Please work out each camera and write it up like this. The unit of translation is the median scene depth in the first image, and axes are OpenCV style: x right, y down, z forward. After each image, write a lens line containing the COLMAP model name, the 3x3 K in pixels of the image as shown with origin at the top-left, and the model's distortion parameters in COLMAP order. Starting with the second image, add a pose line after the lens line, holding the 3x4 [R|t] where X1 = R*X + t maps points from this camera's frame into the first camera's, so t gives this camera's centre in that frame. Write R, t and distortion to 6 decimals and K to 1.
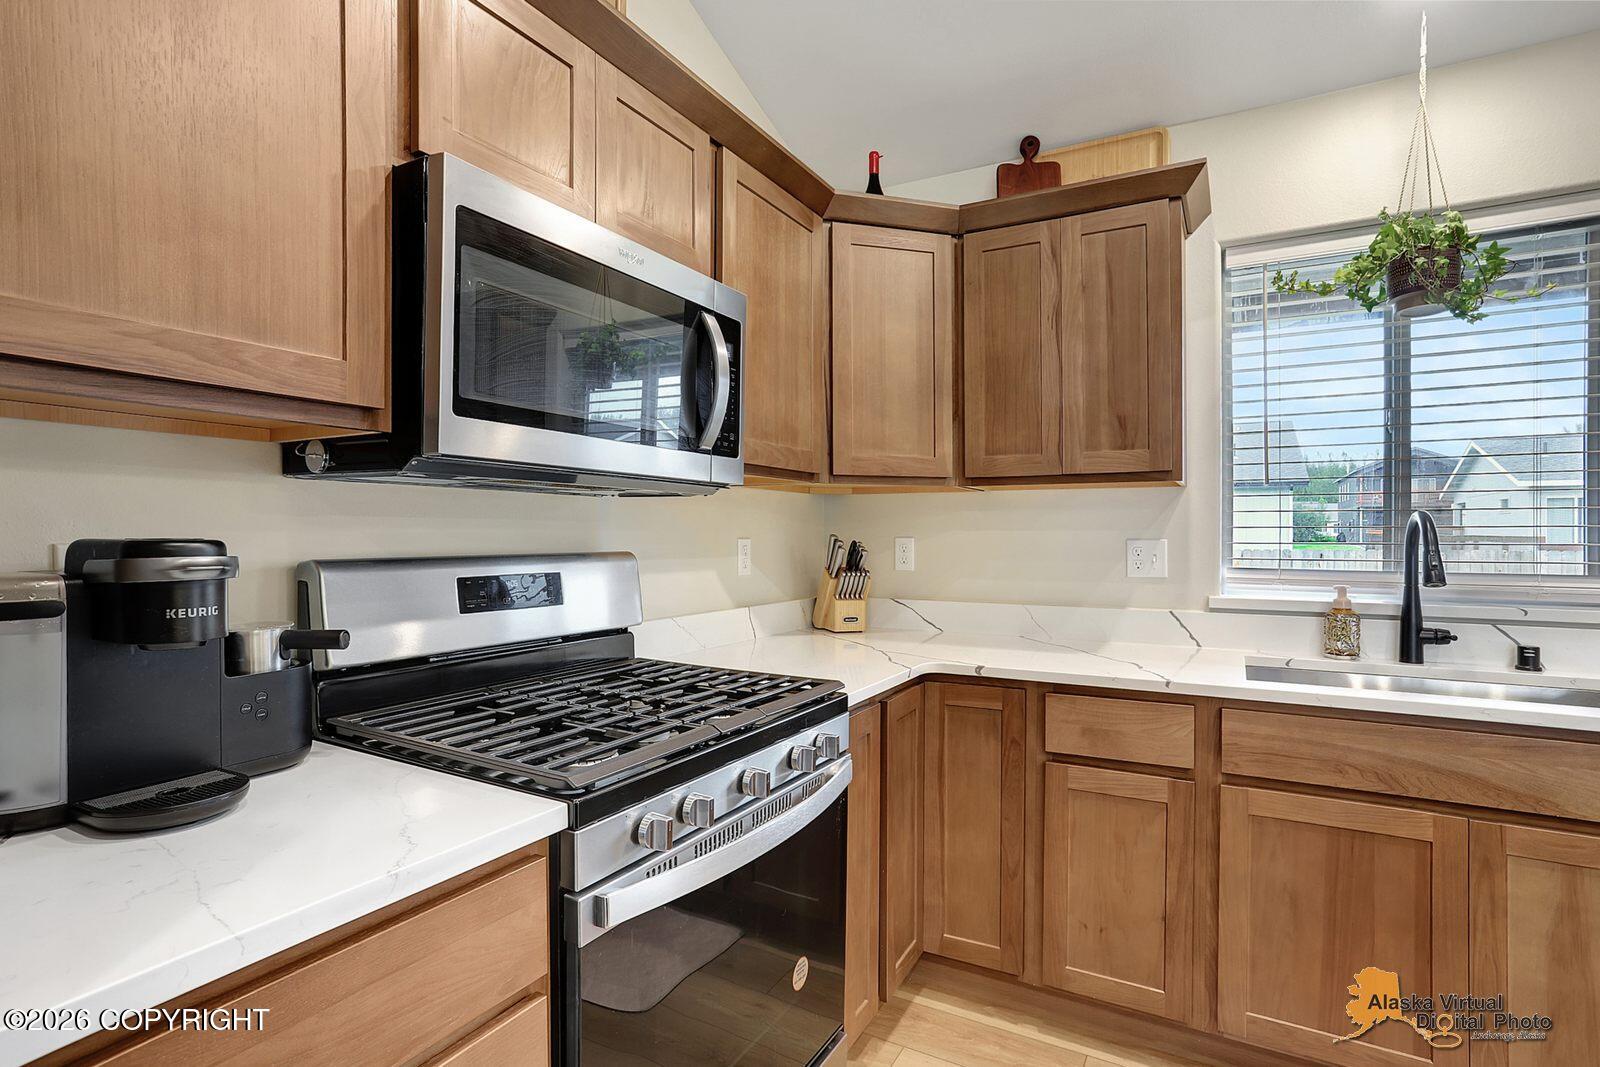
lens RADIAL K [[785.1, 0, 807.9], [0, 785.1, 538.2], [0, 0, 1]] dist [-0.005051, -0.000385]
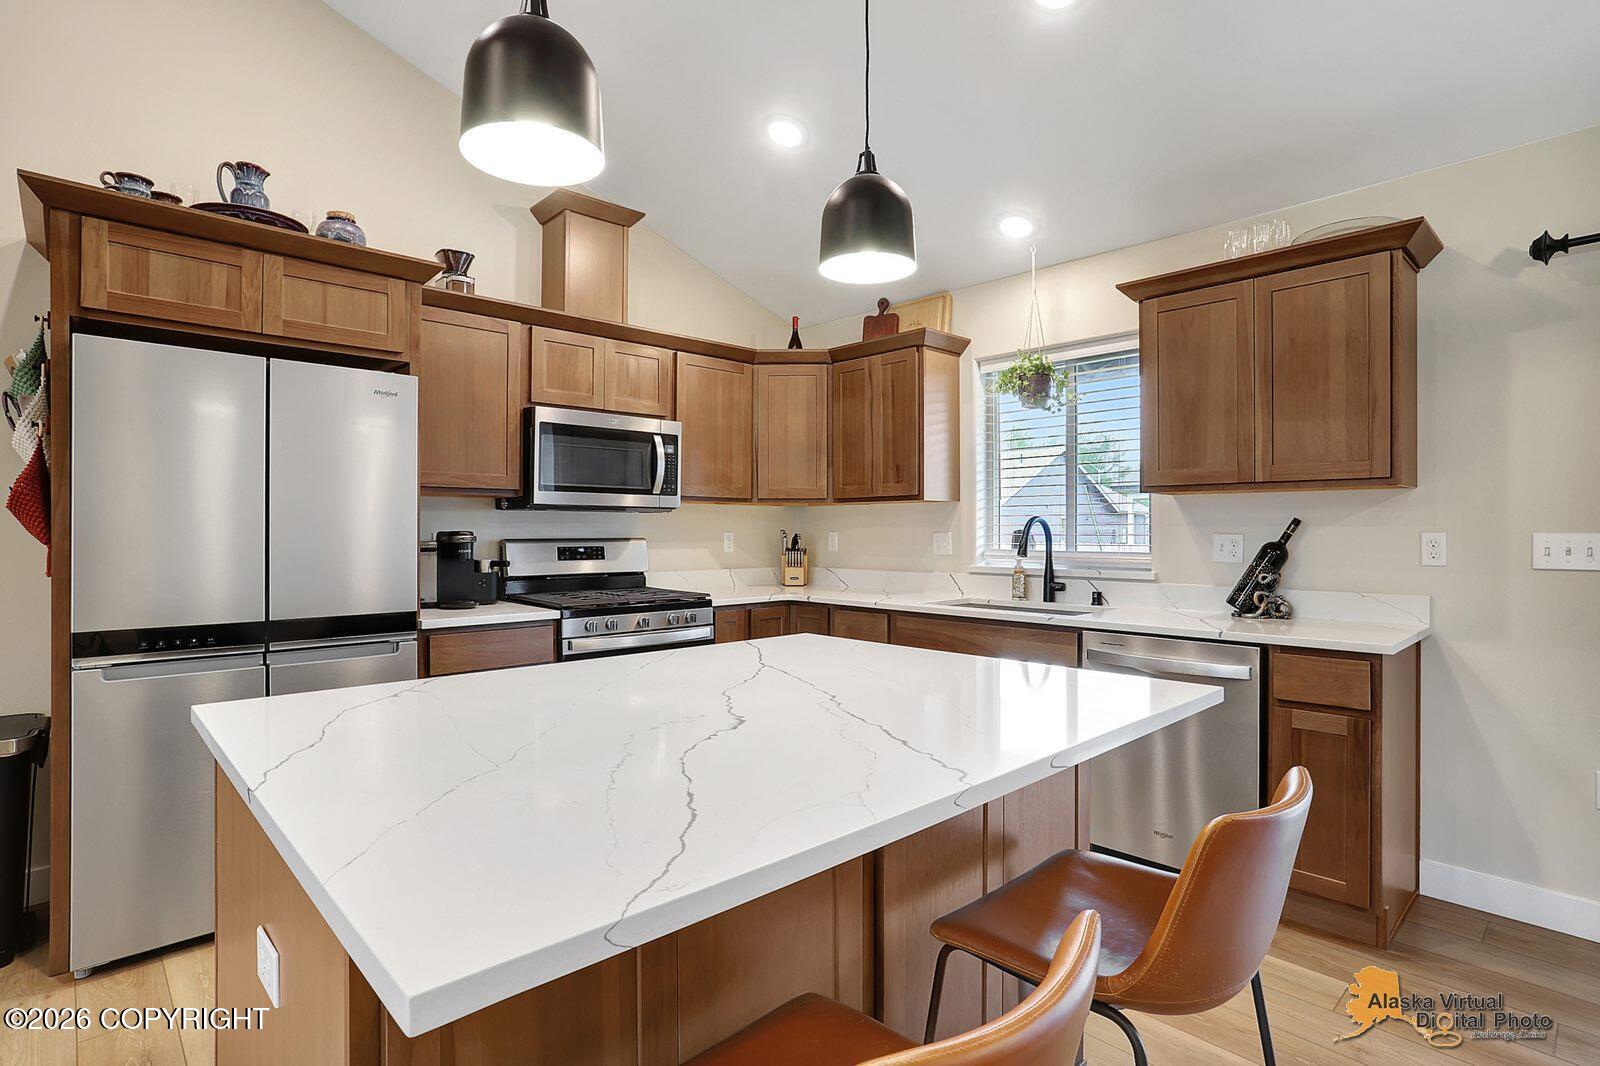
lens RADIAL K [[789.0, 0, 800.0], [0, 789.0, 533.0], [0, 0, 1]] dist [-0.002168, -0.000136]
pose [[0.952997, -0.000133, -0.302981, 0.777735], [-0.000352, 0.999999, -0.001546, 0.006601], [0.302981, 0.001580, 0.952995, -0.869879]]
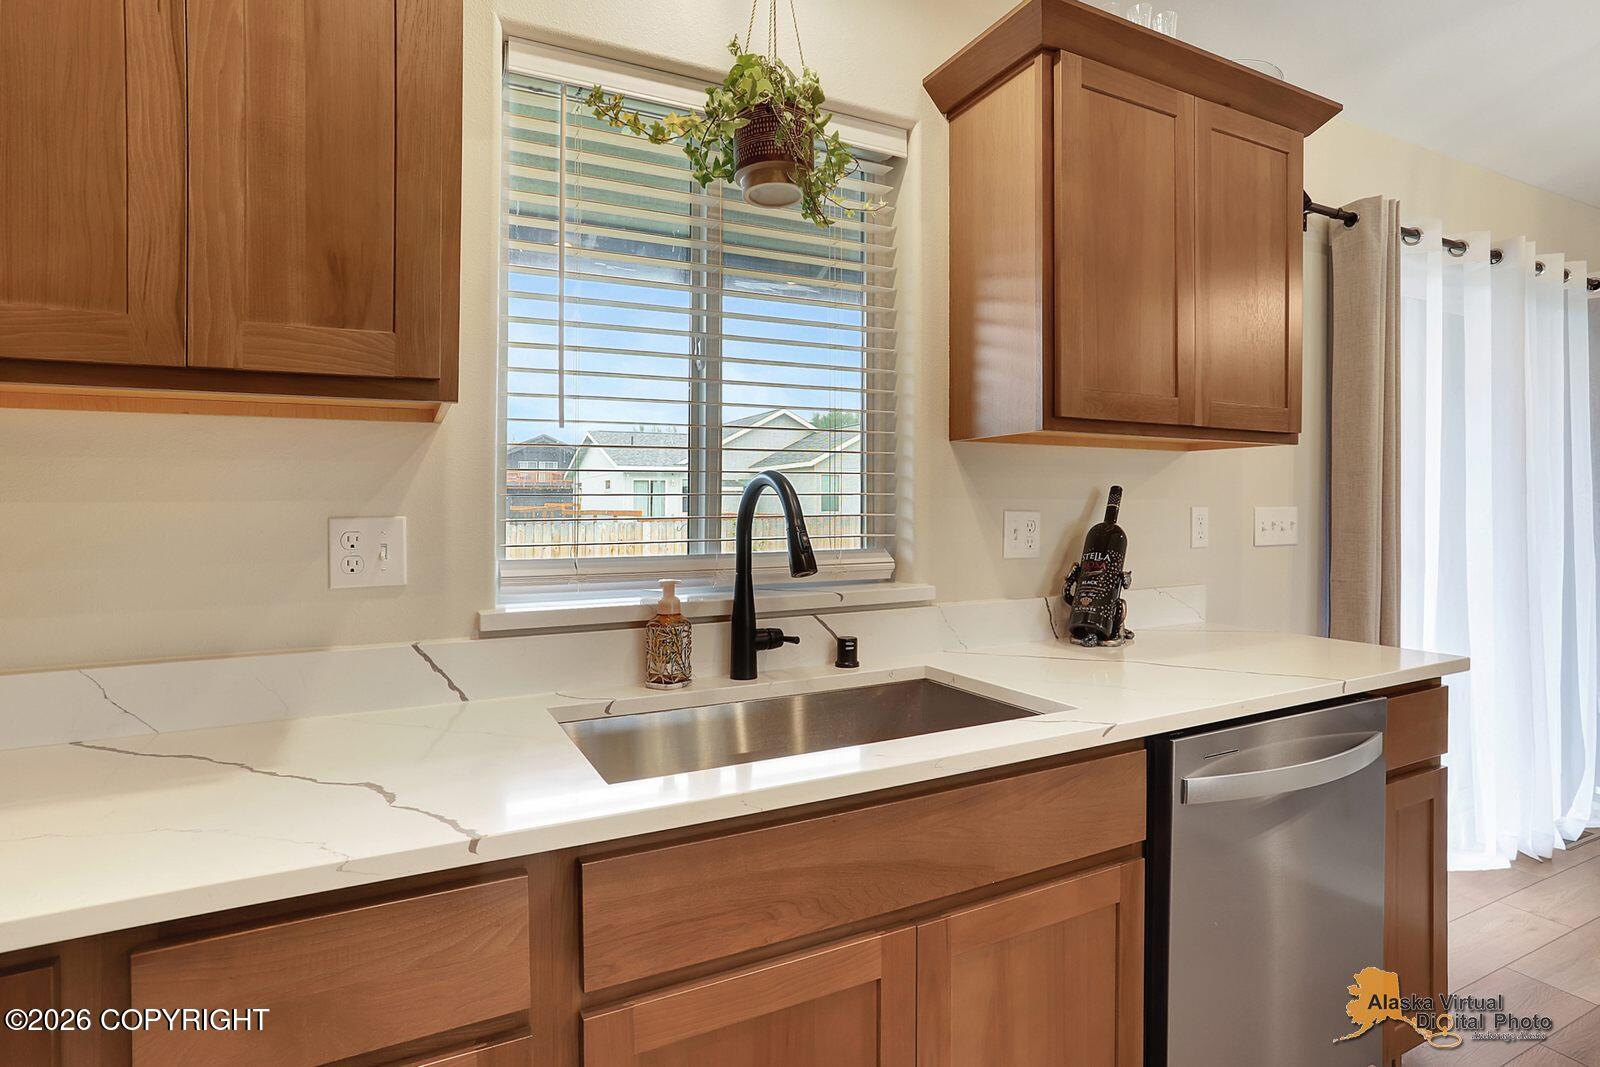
lens RADIAL K [[820.4, 0, 798.4], [0, 820.4, 493.1], [0, 0, 1]] dist [-0.005279, -0.000524]
pose [[0.565140, 0.010521, 0.824928, 0.157843], [0.014806, 0.999628, -0.022892, 0.002962], [-0.824862, 0.025151, 0.564775, 0.515144]]
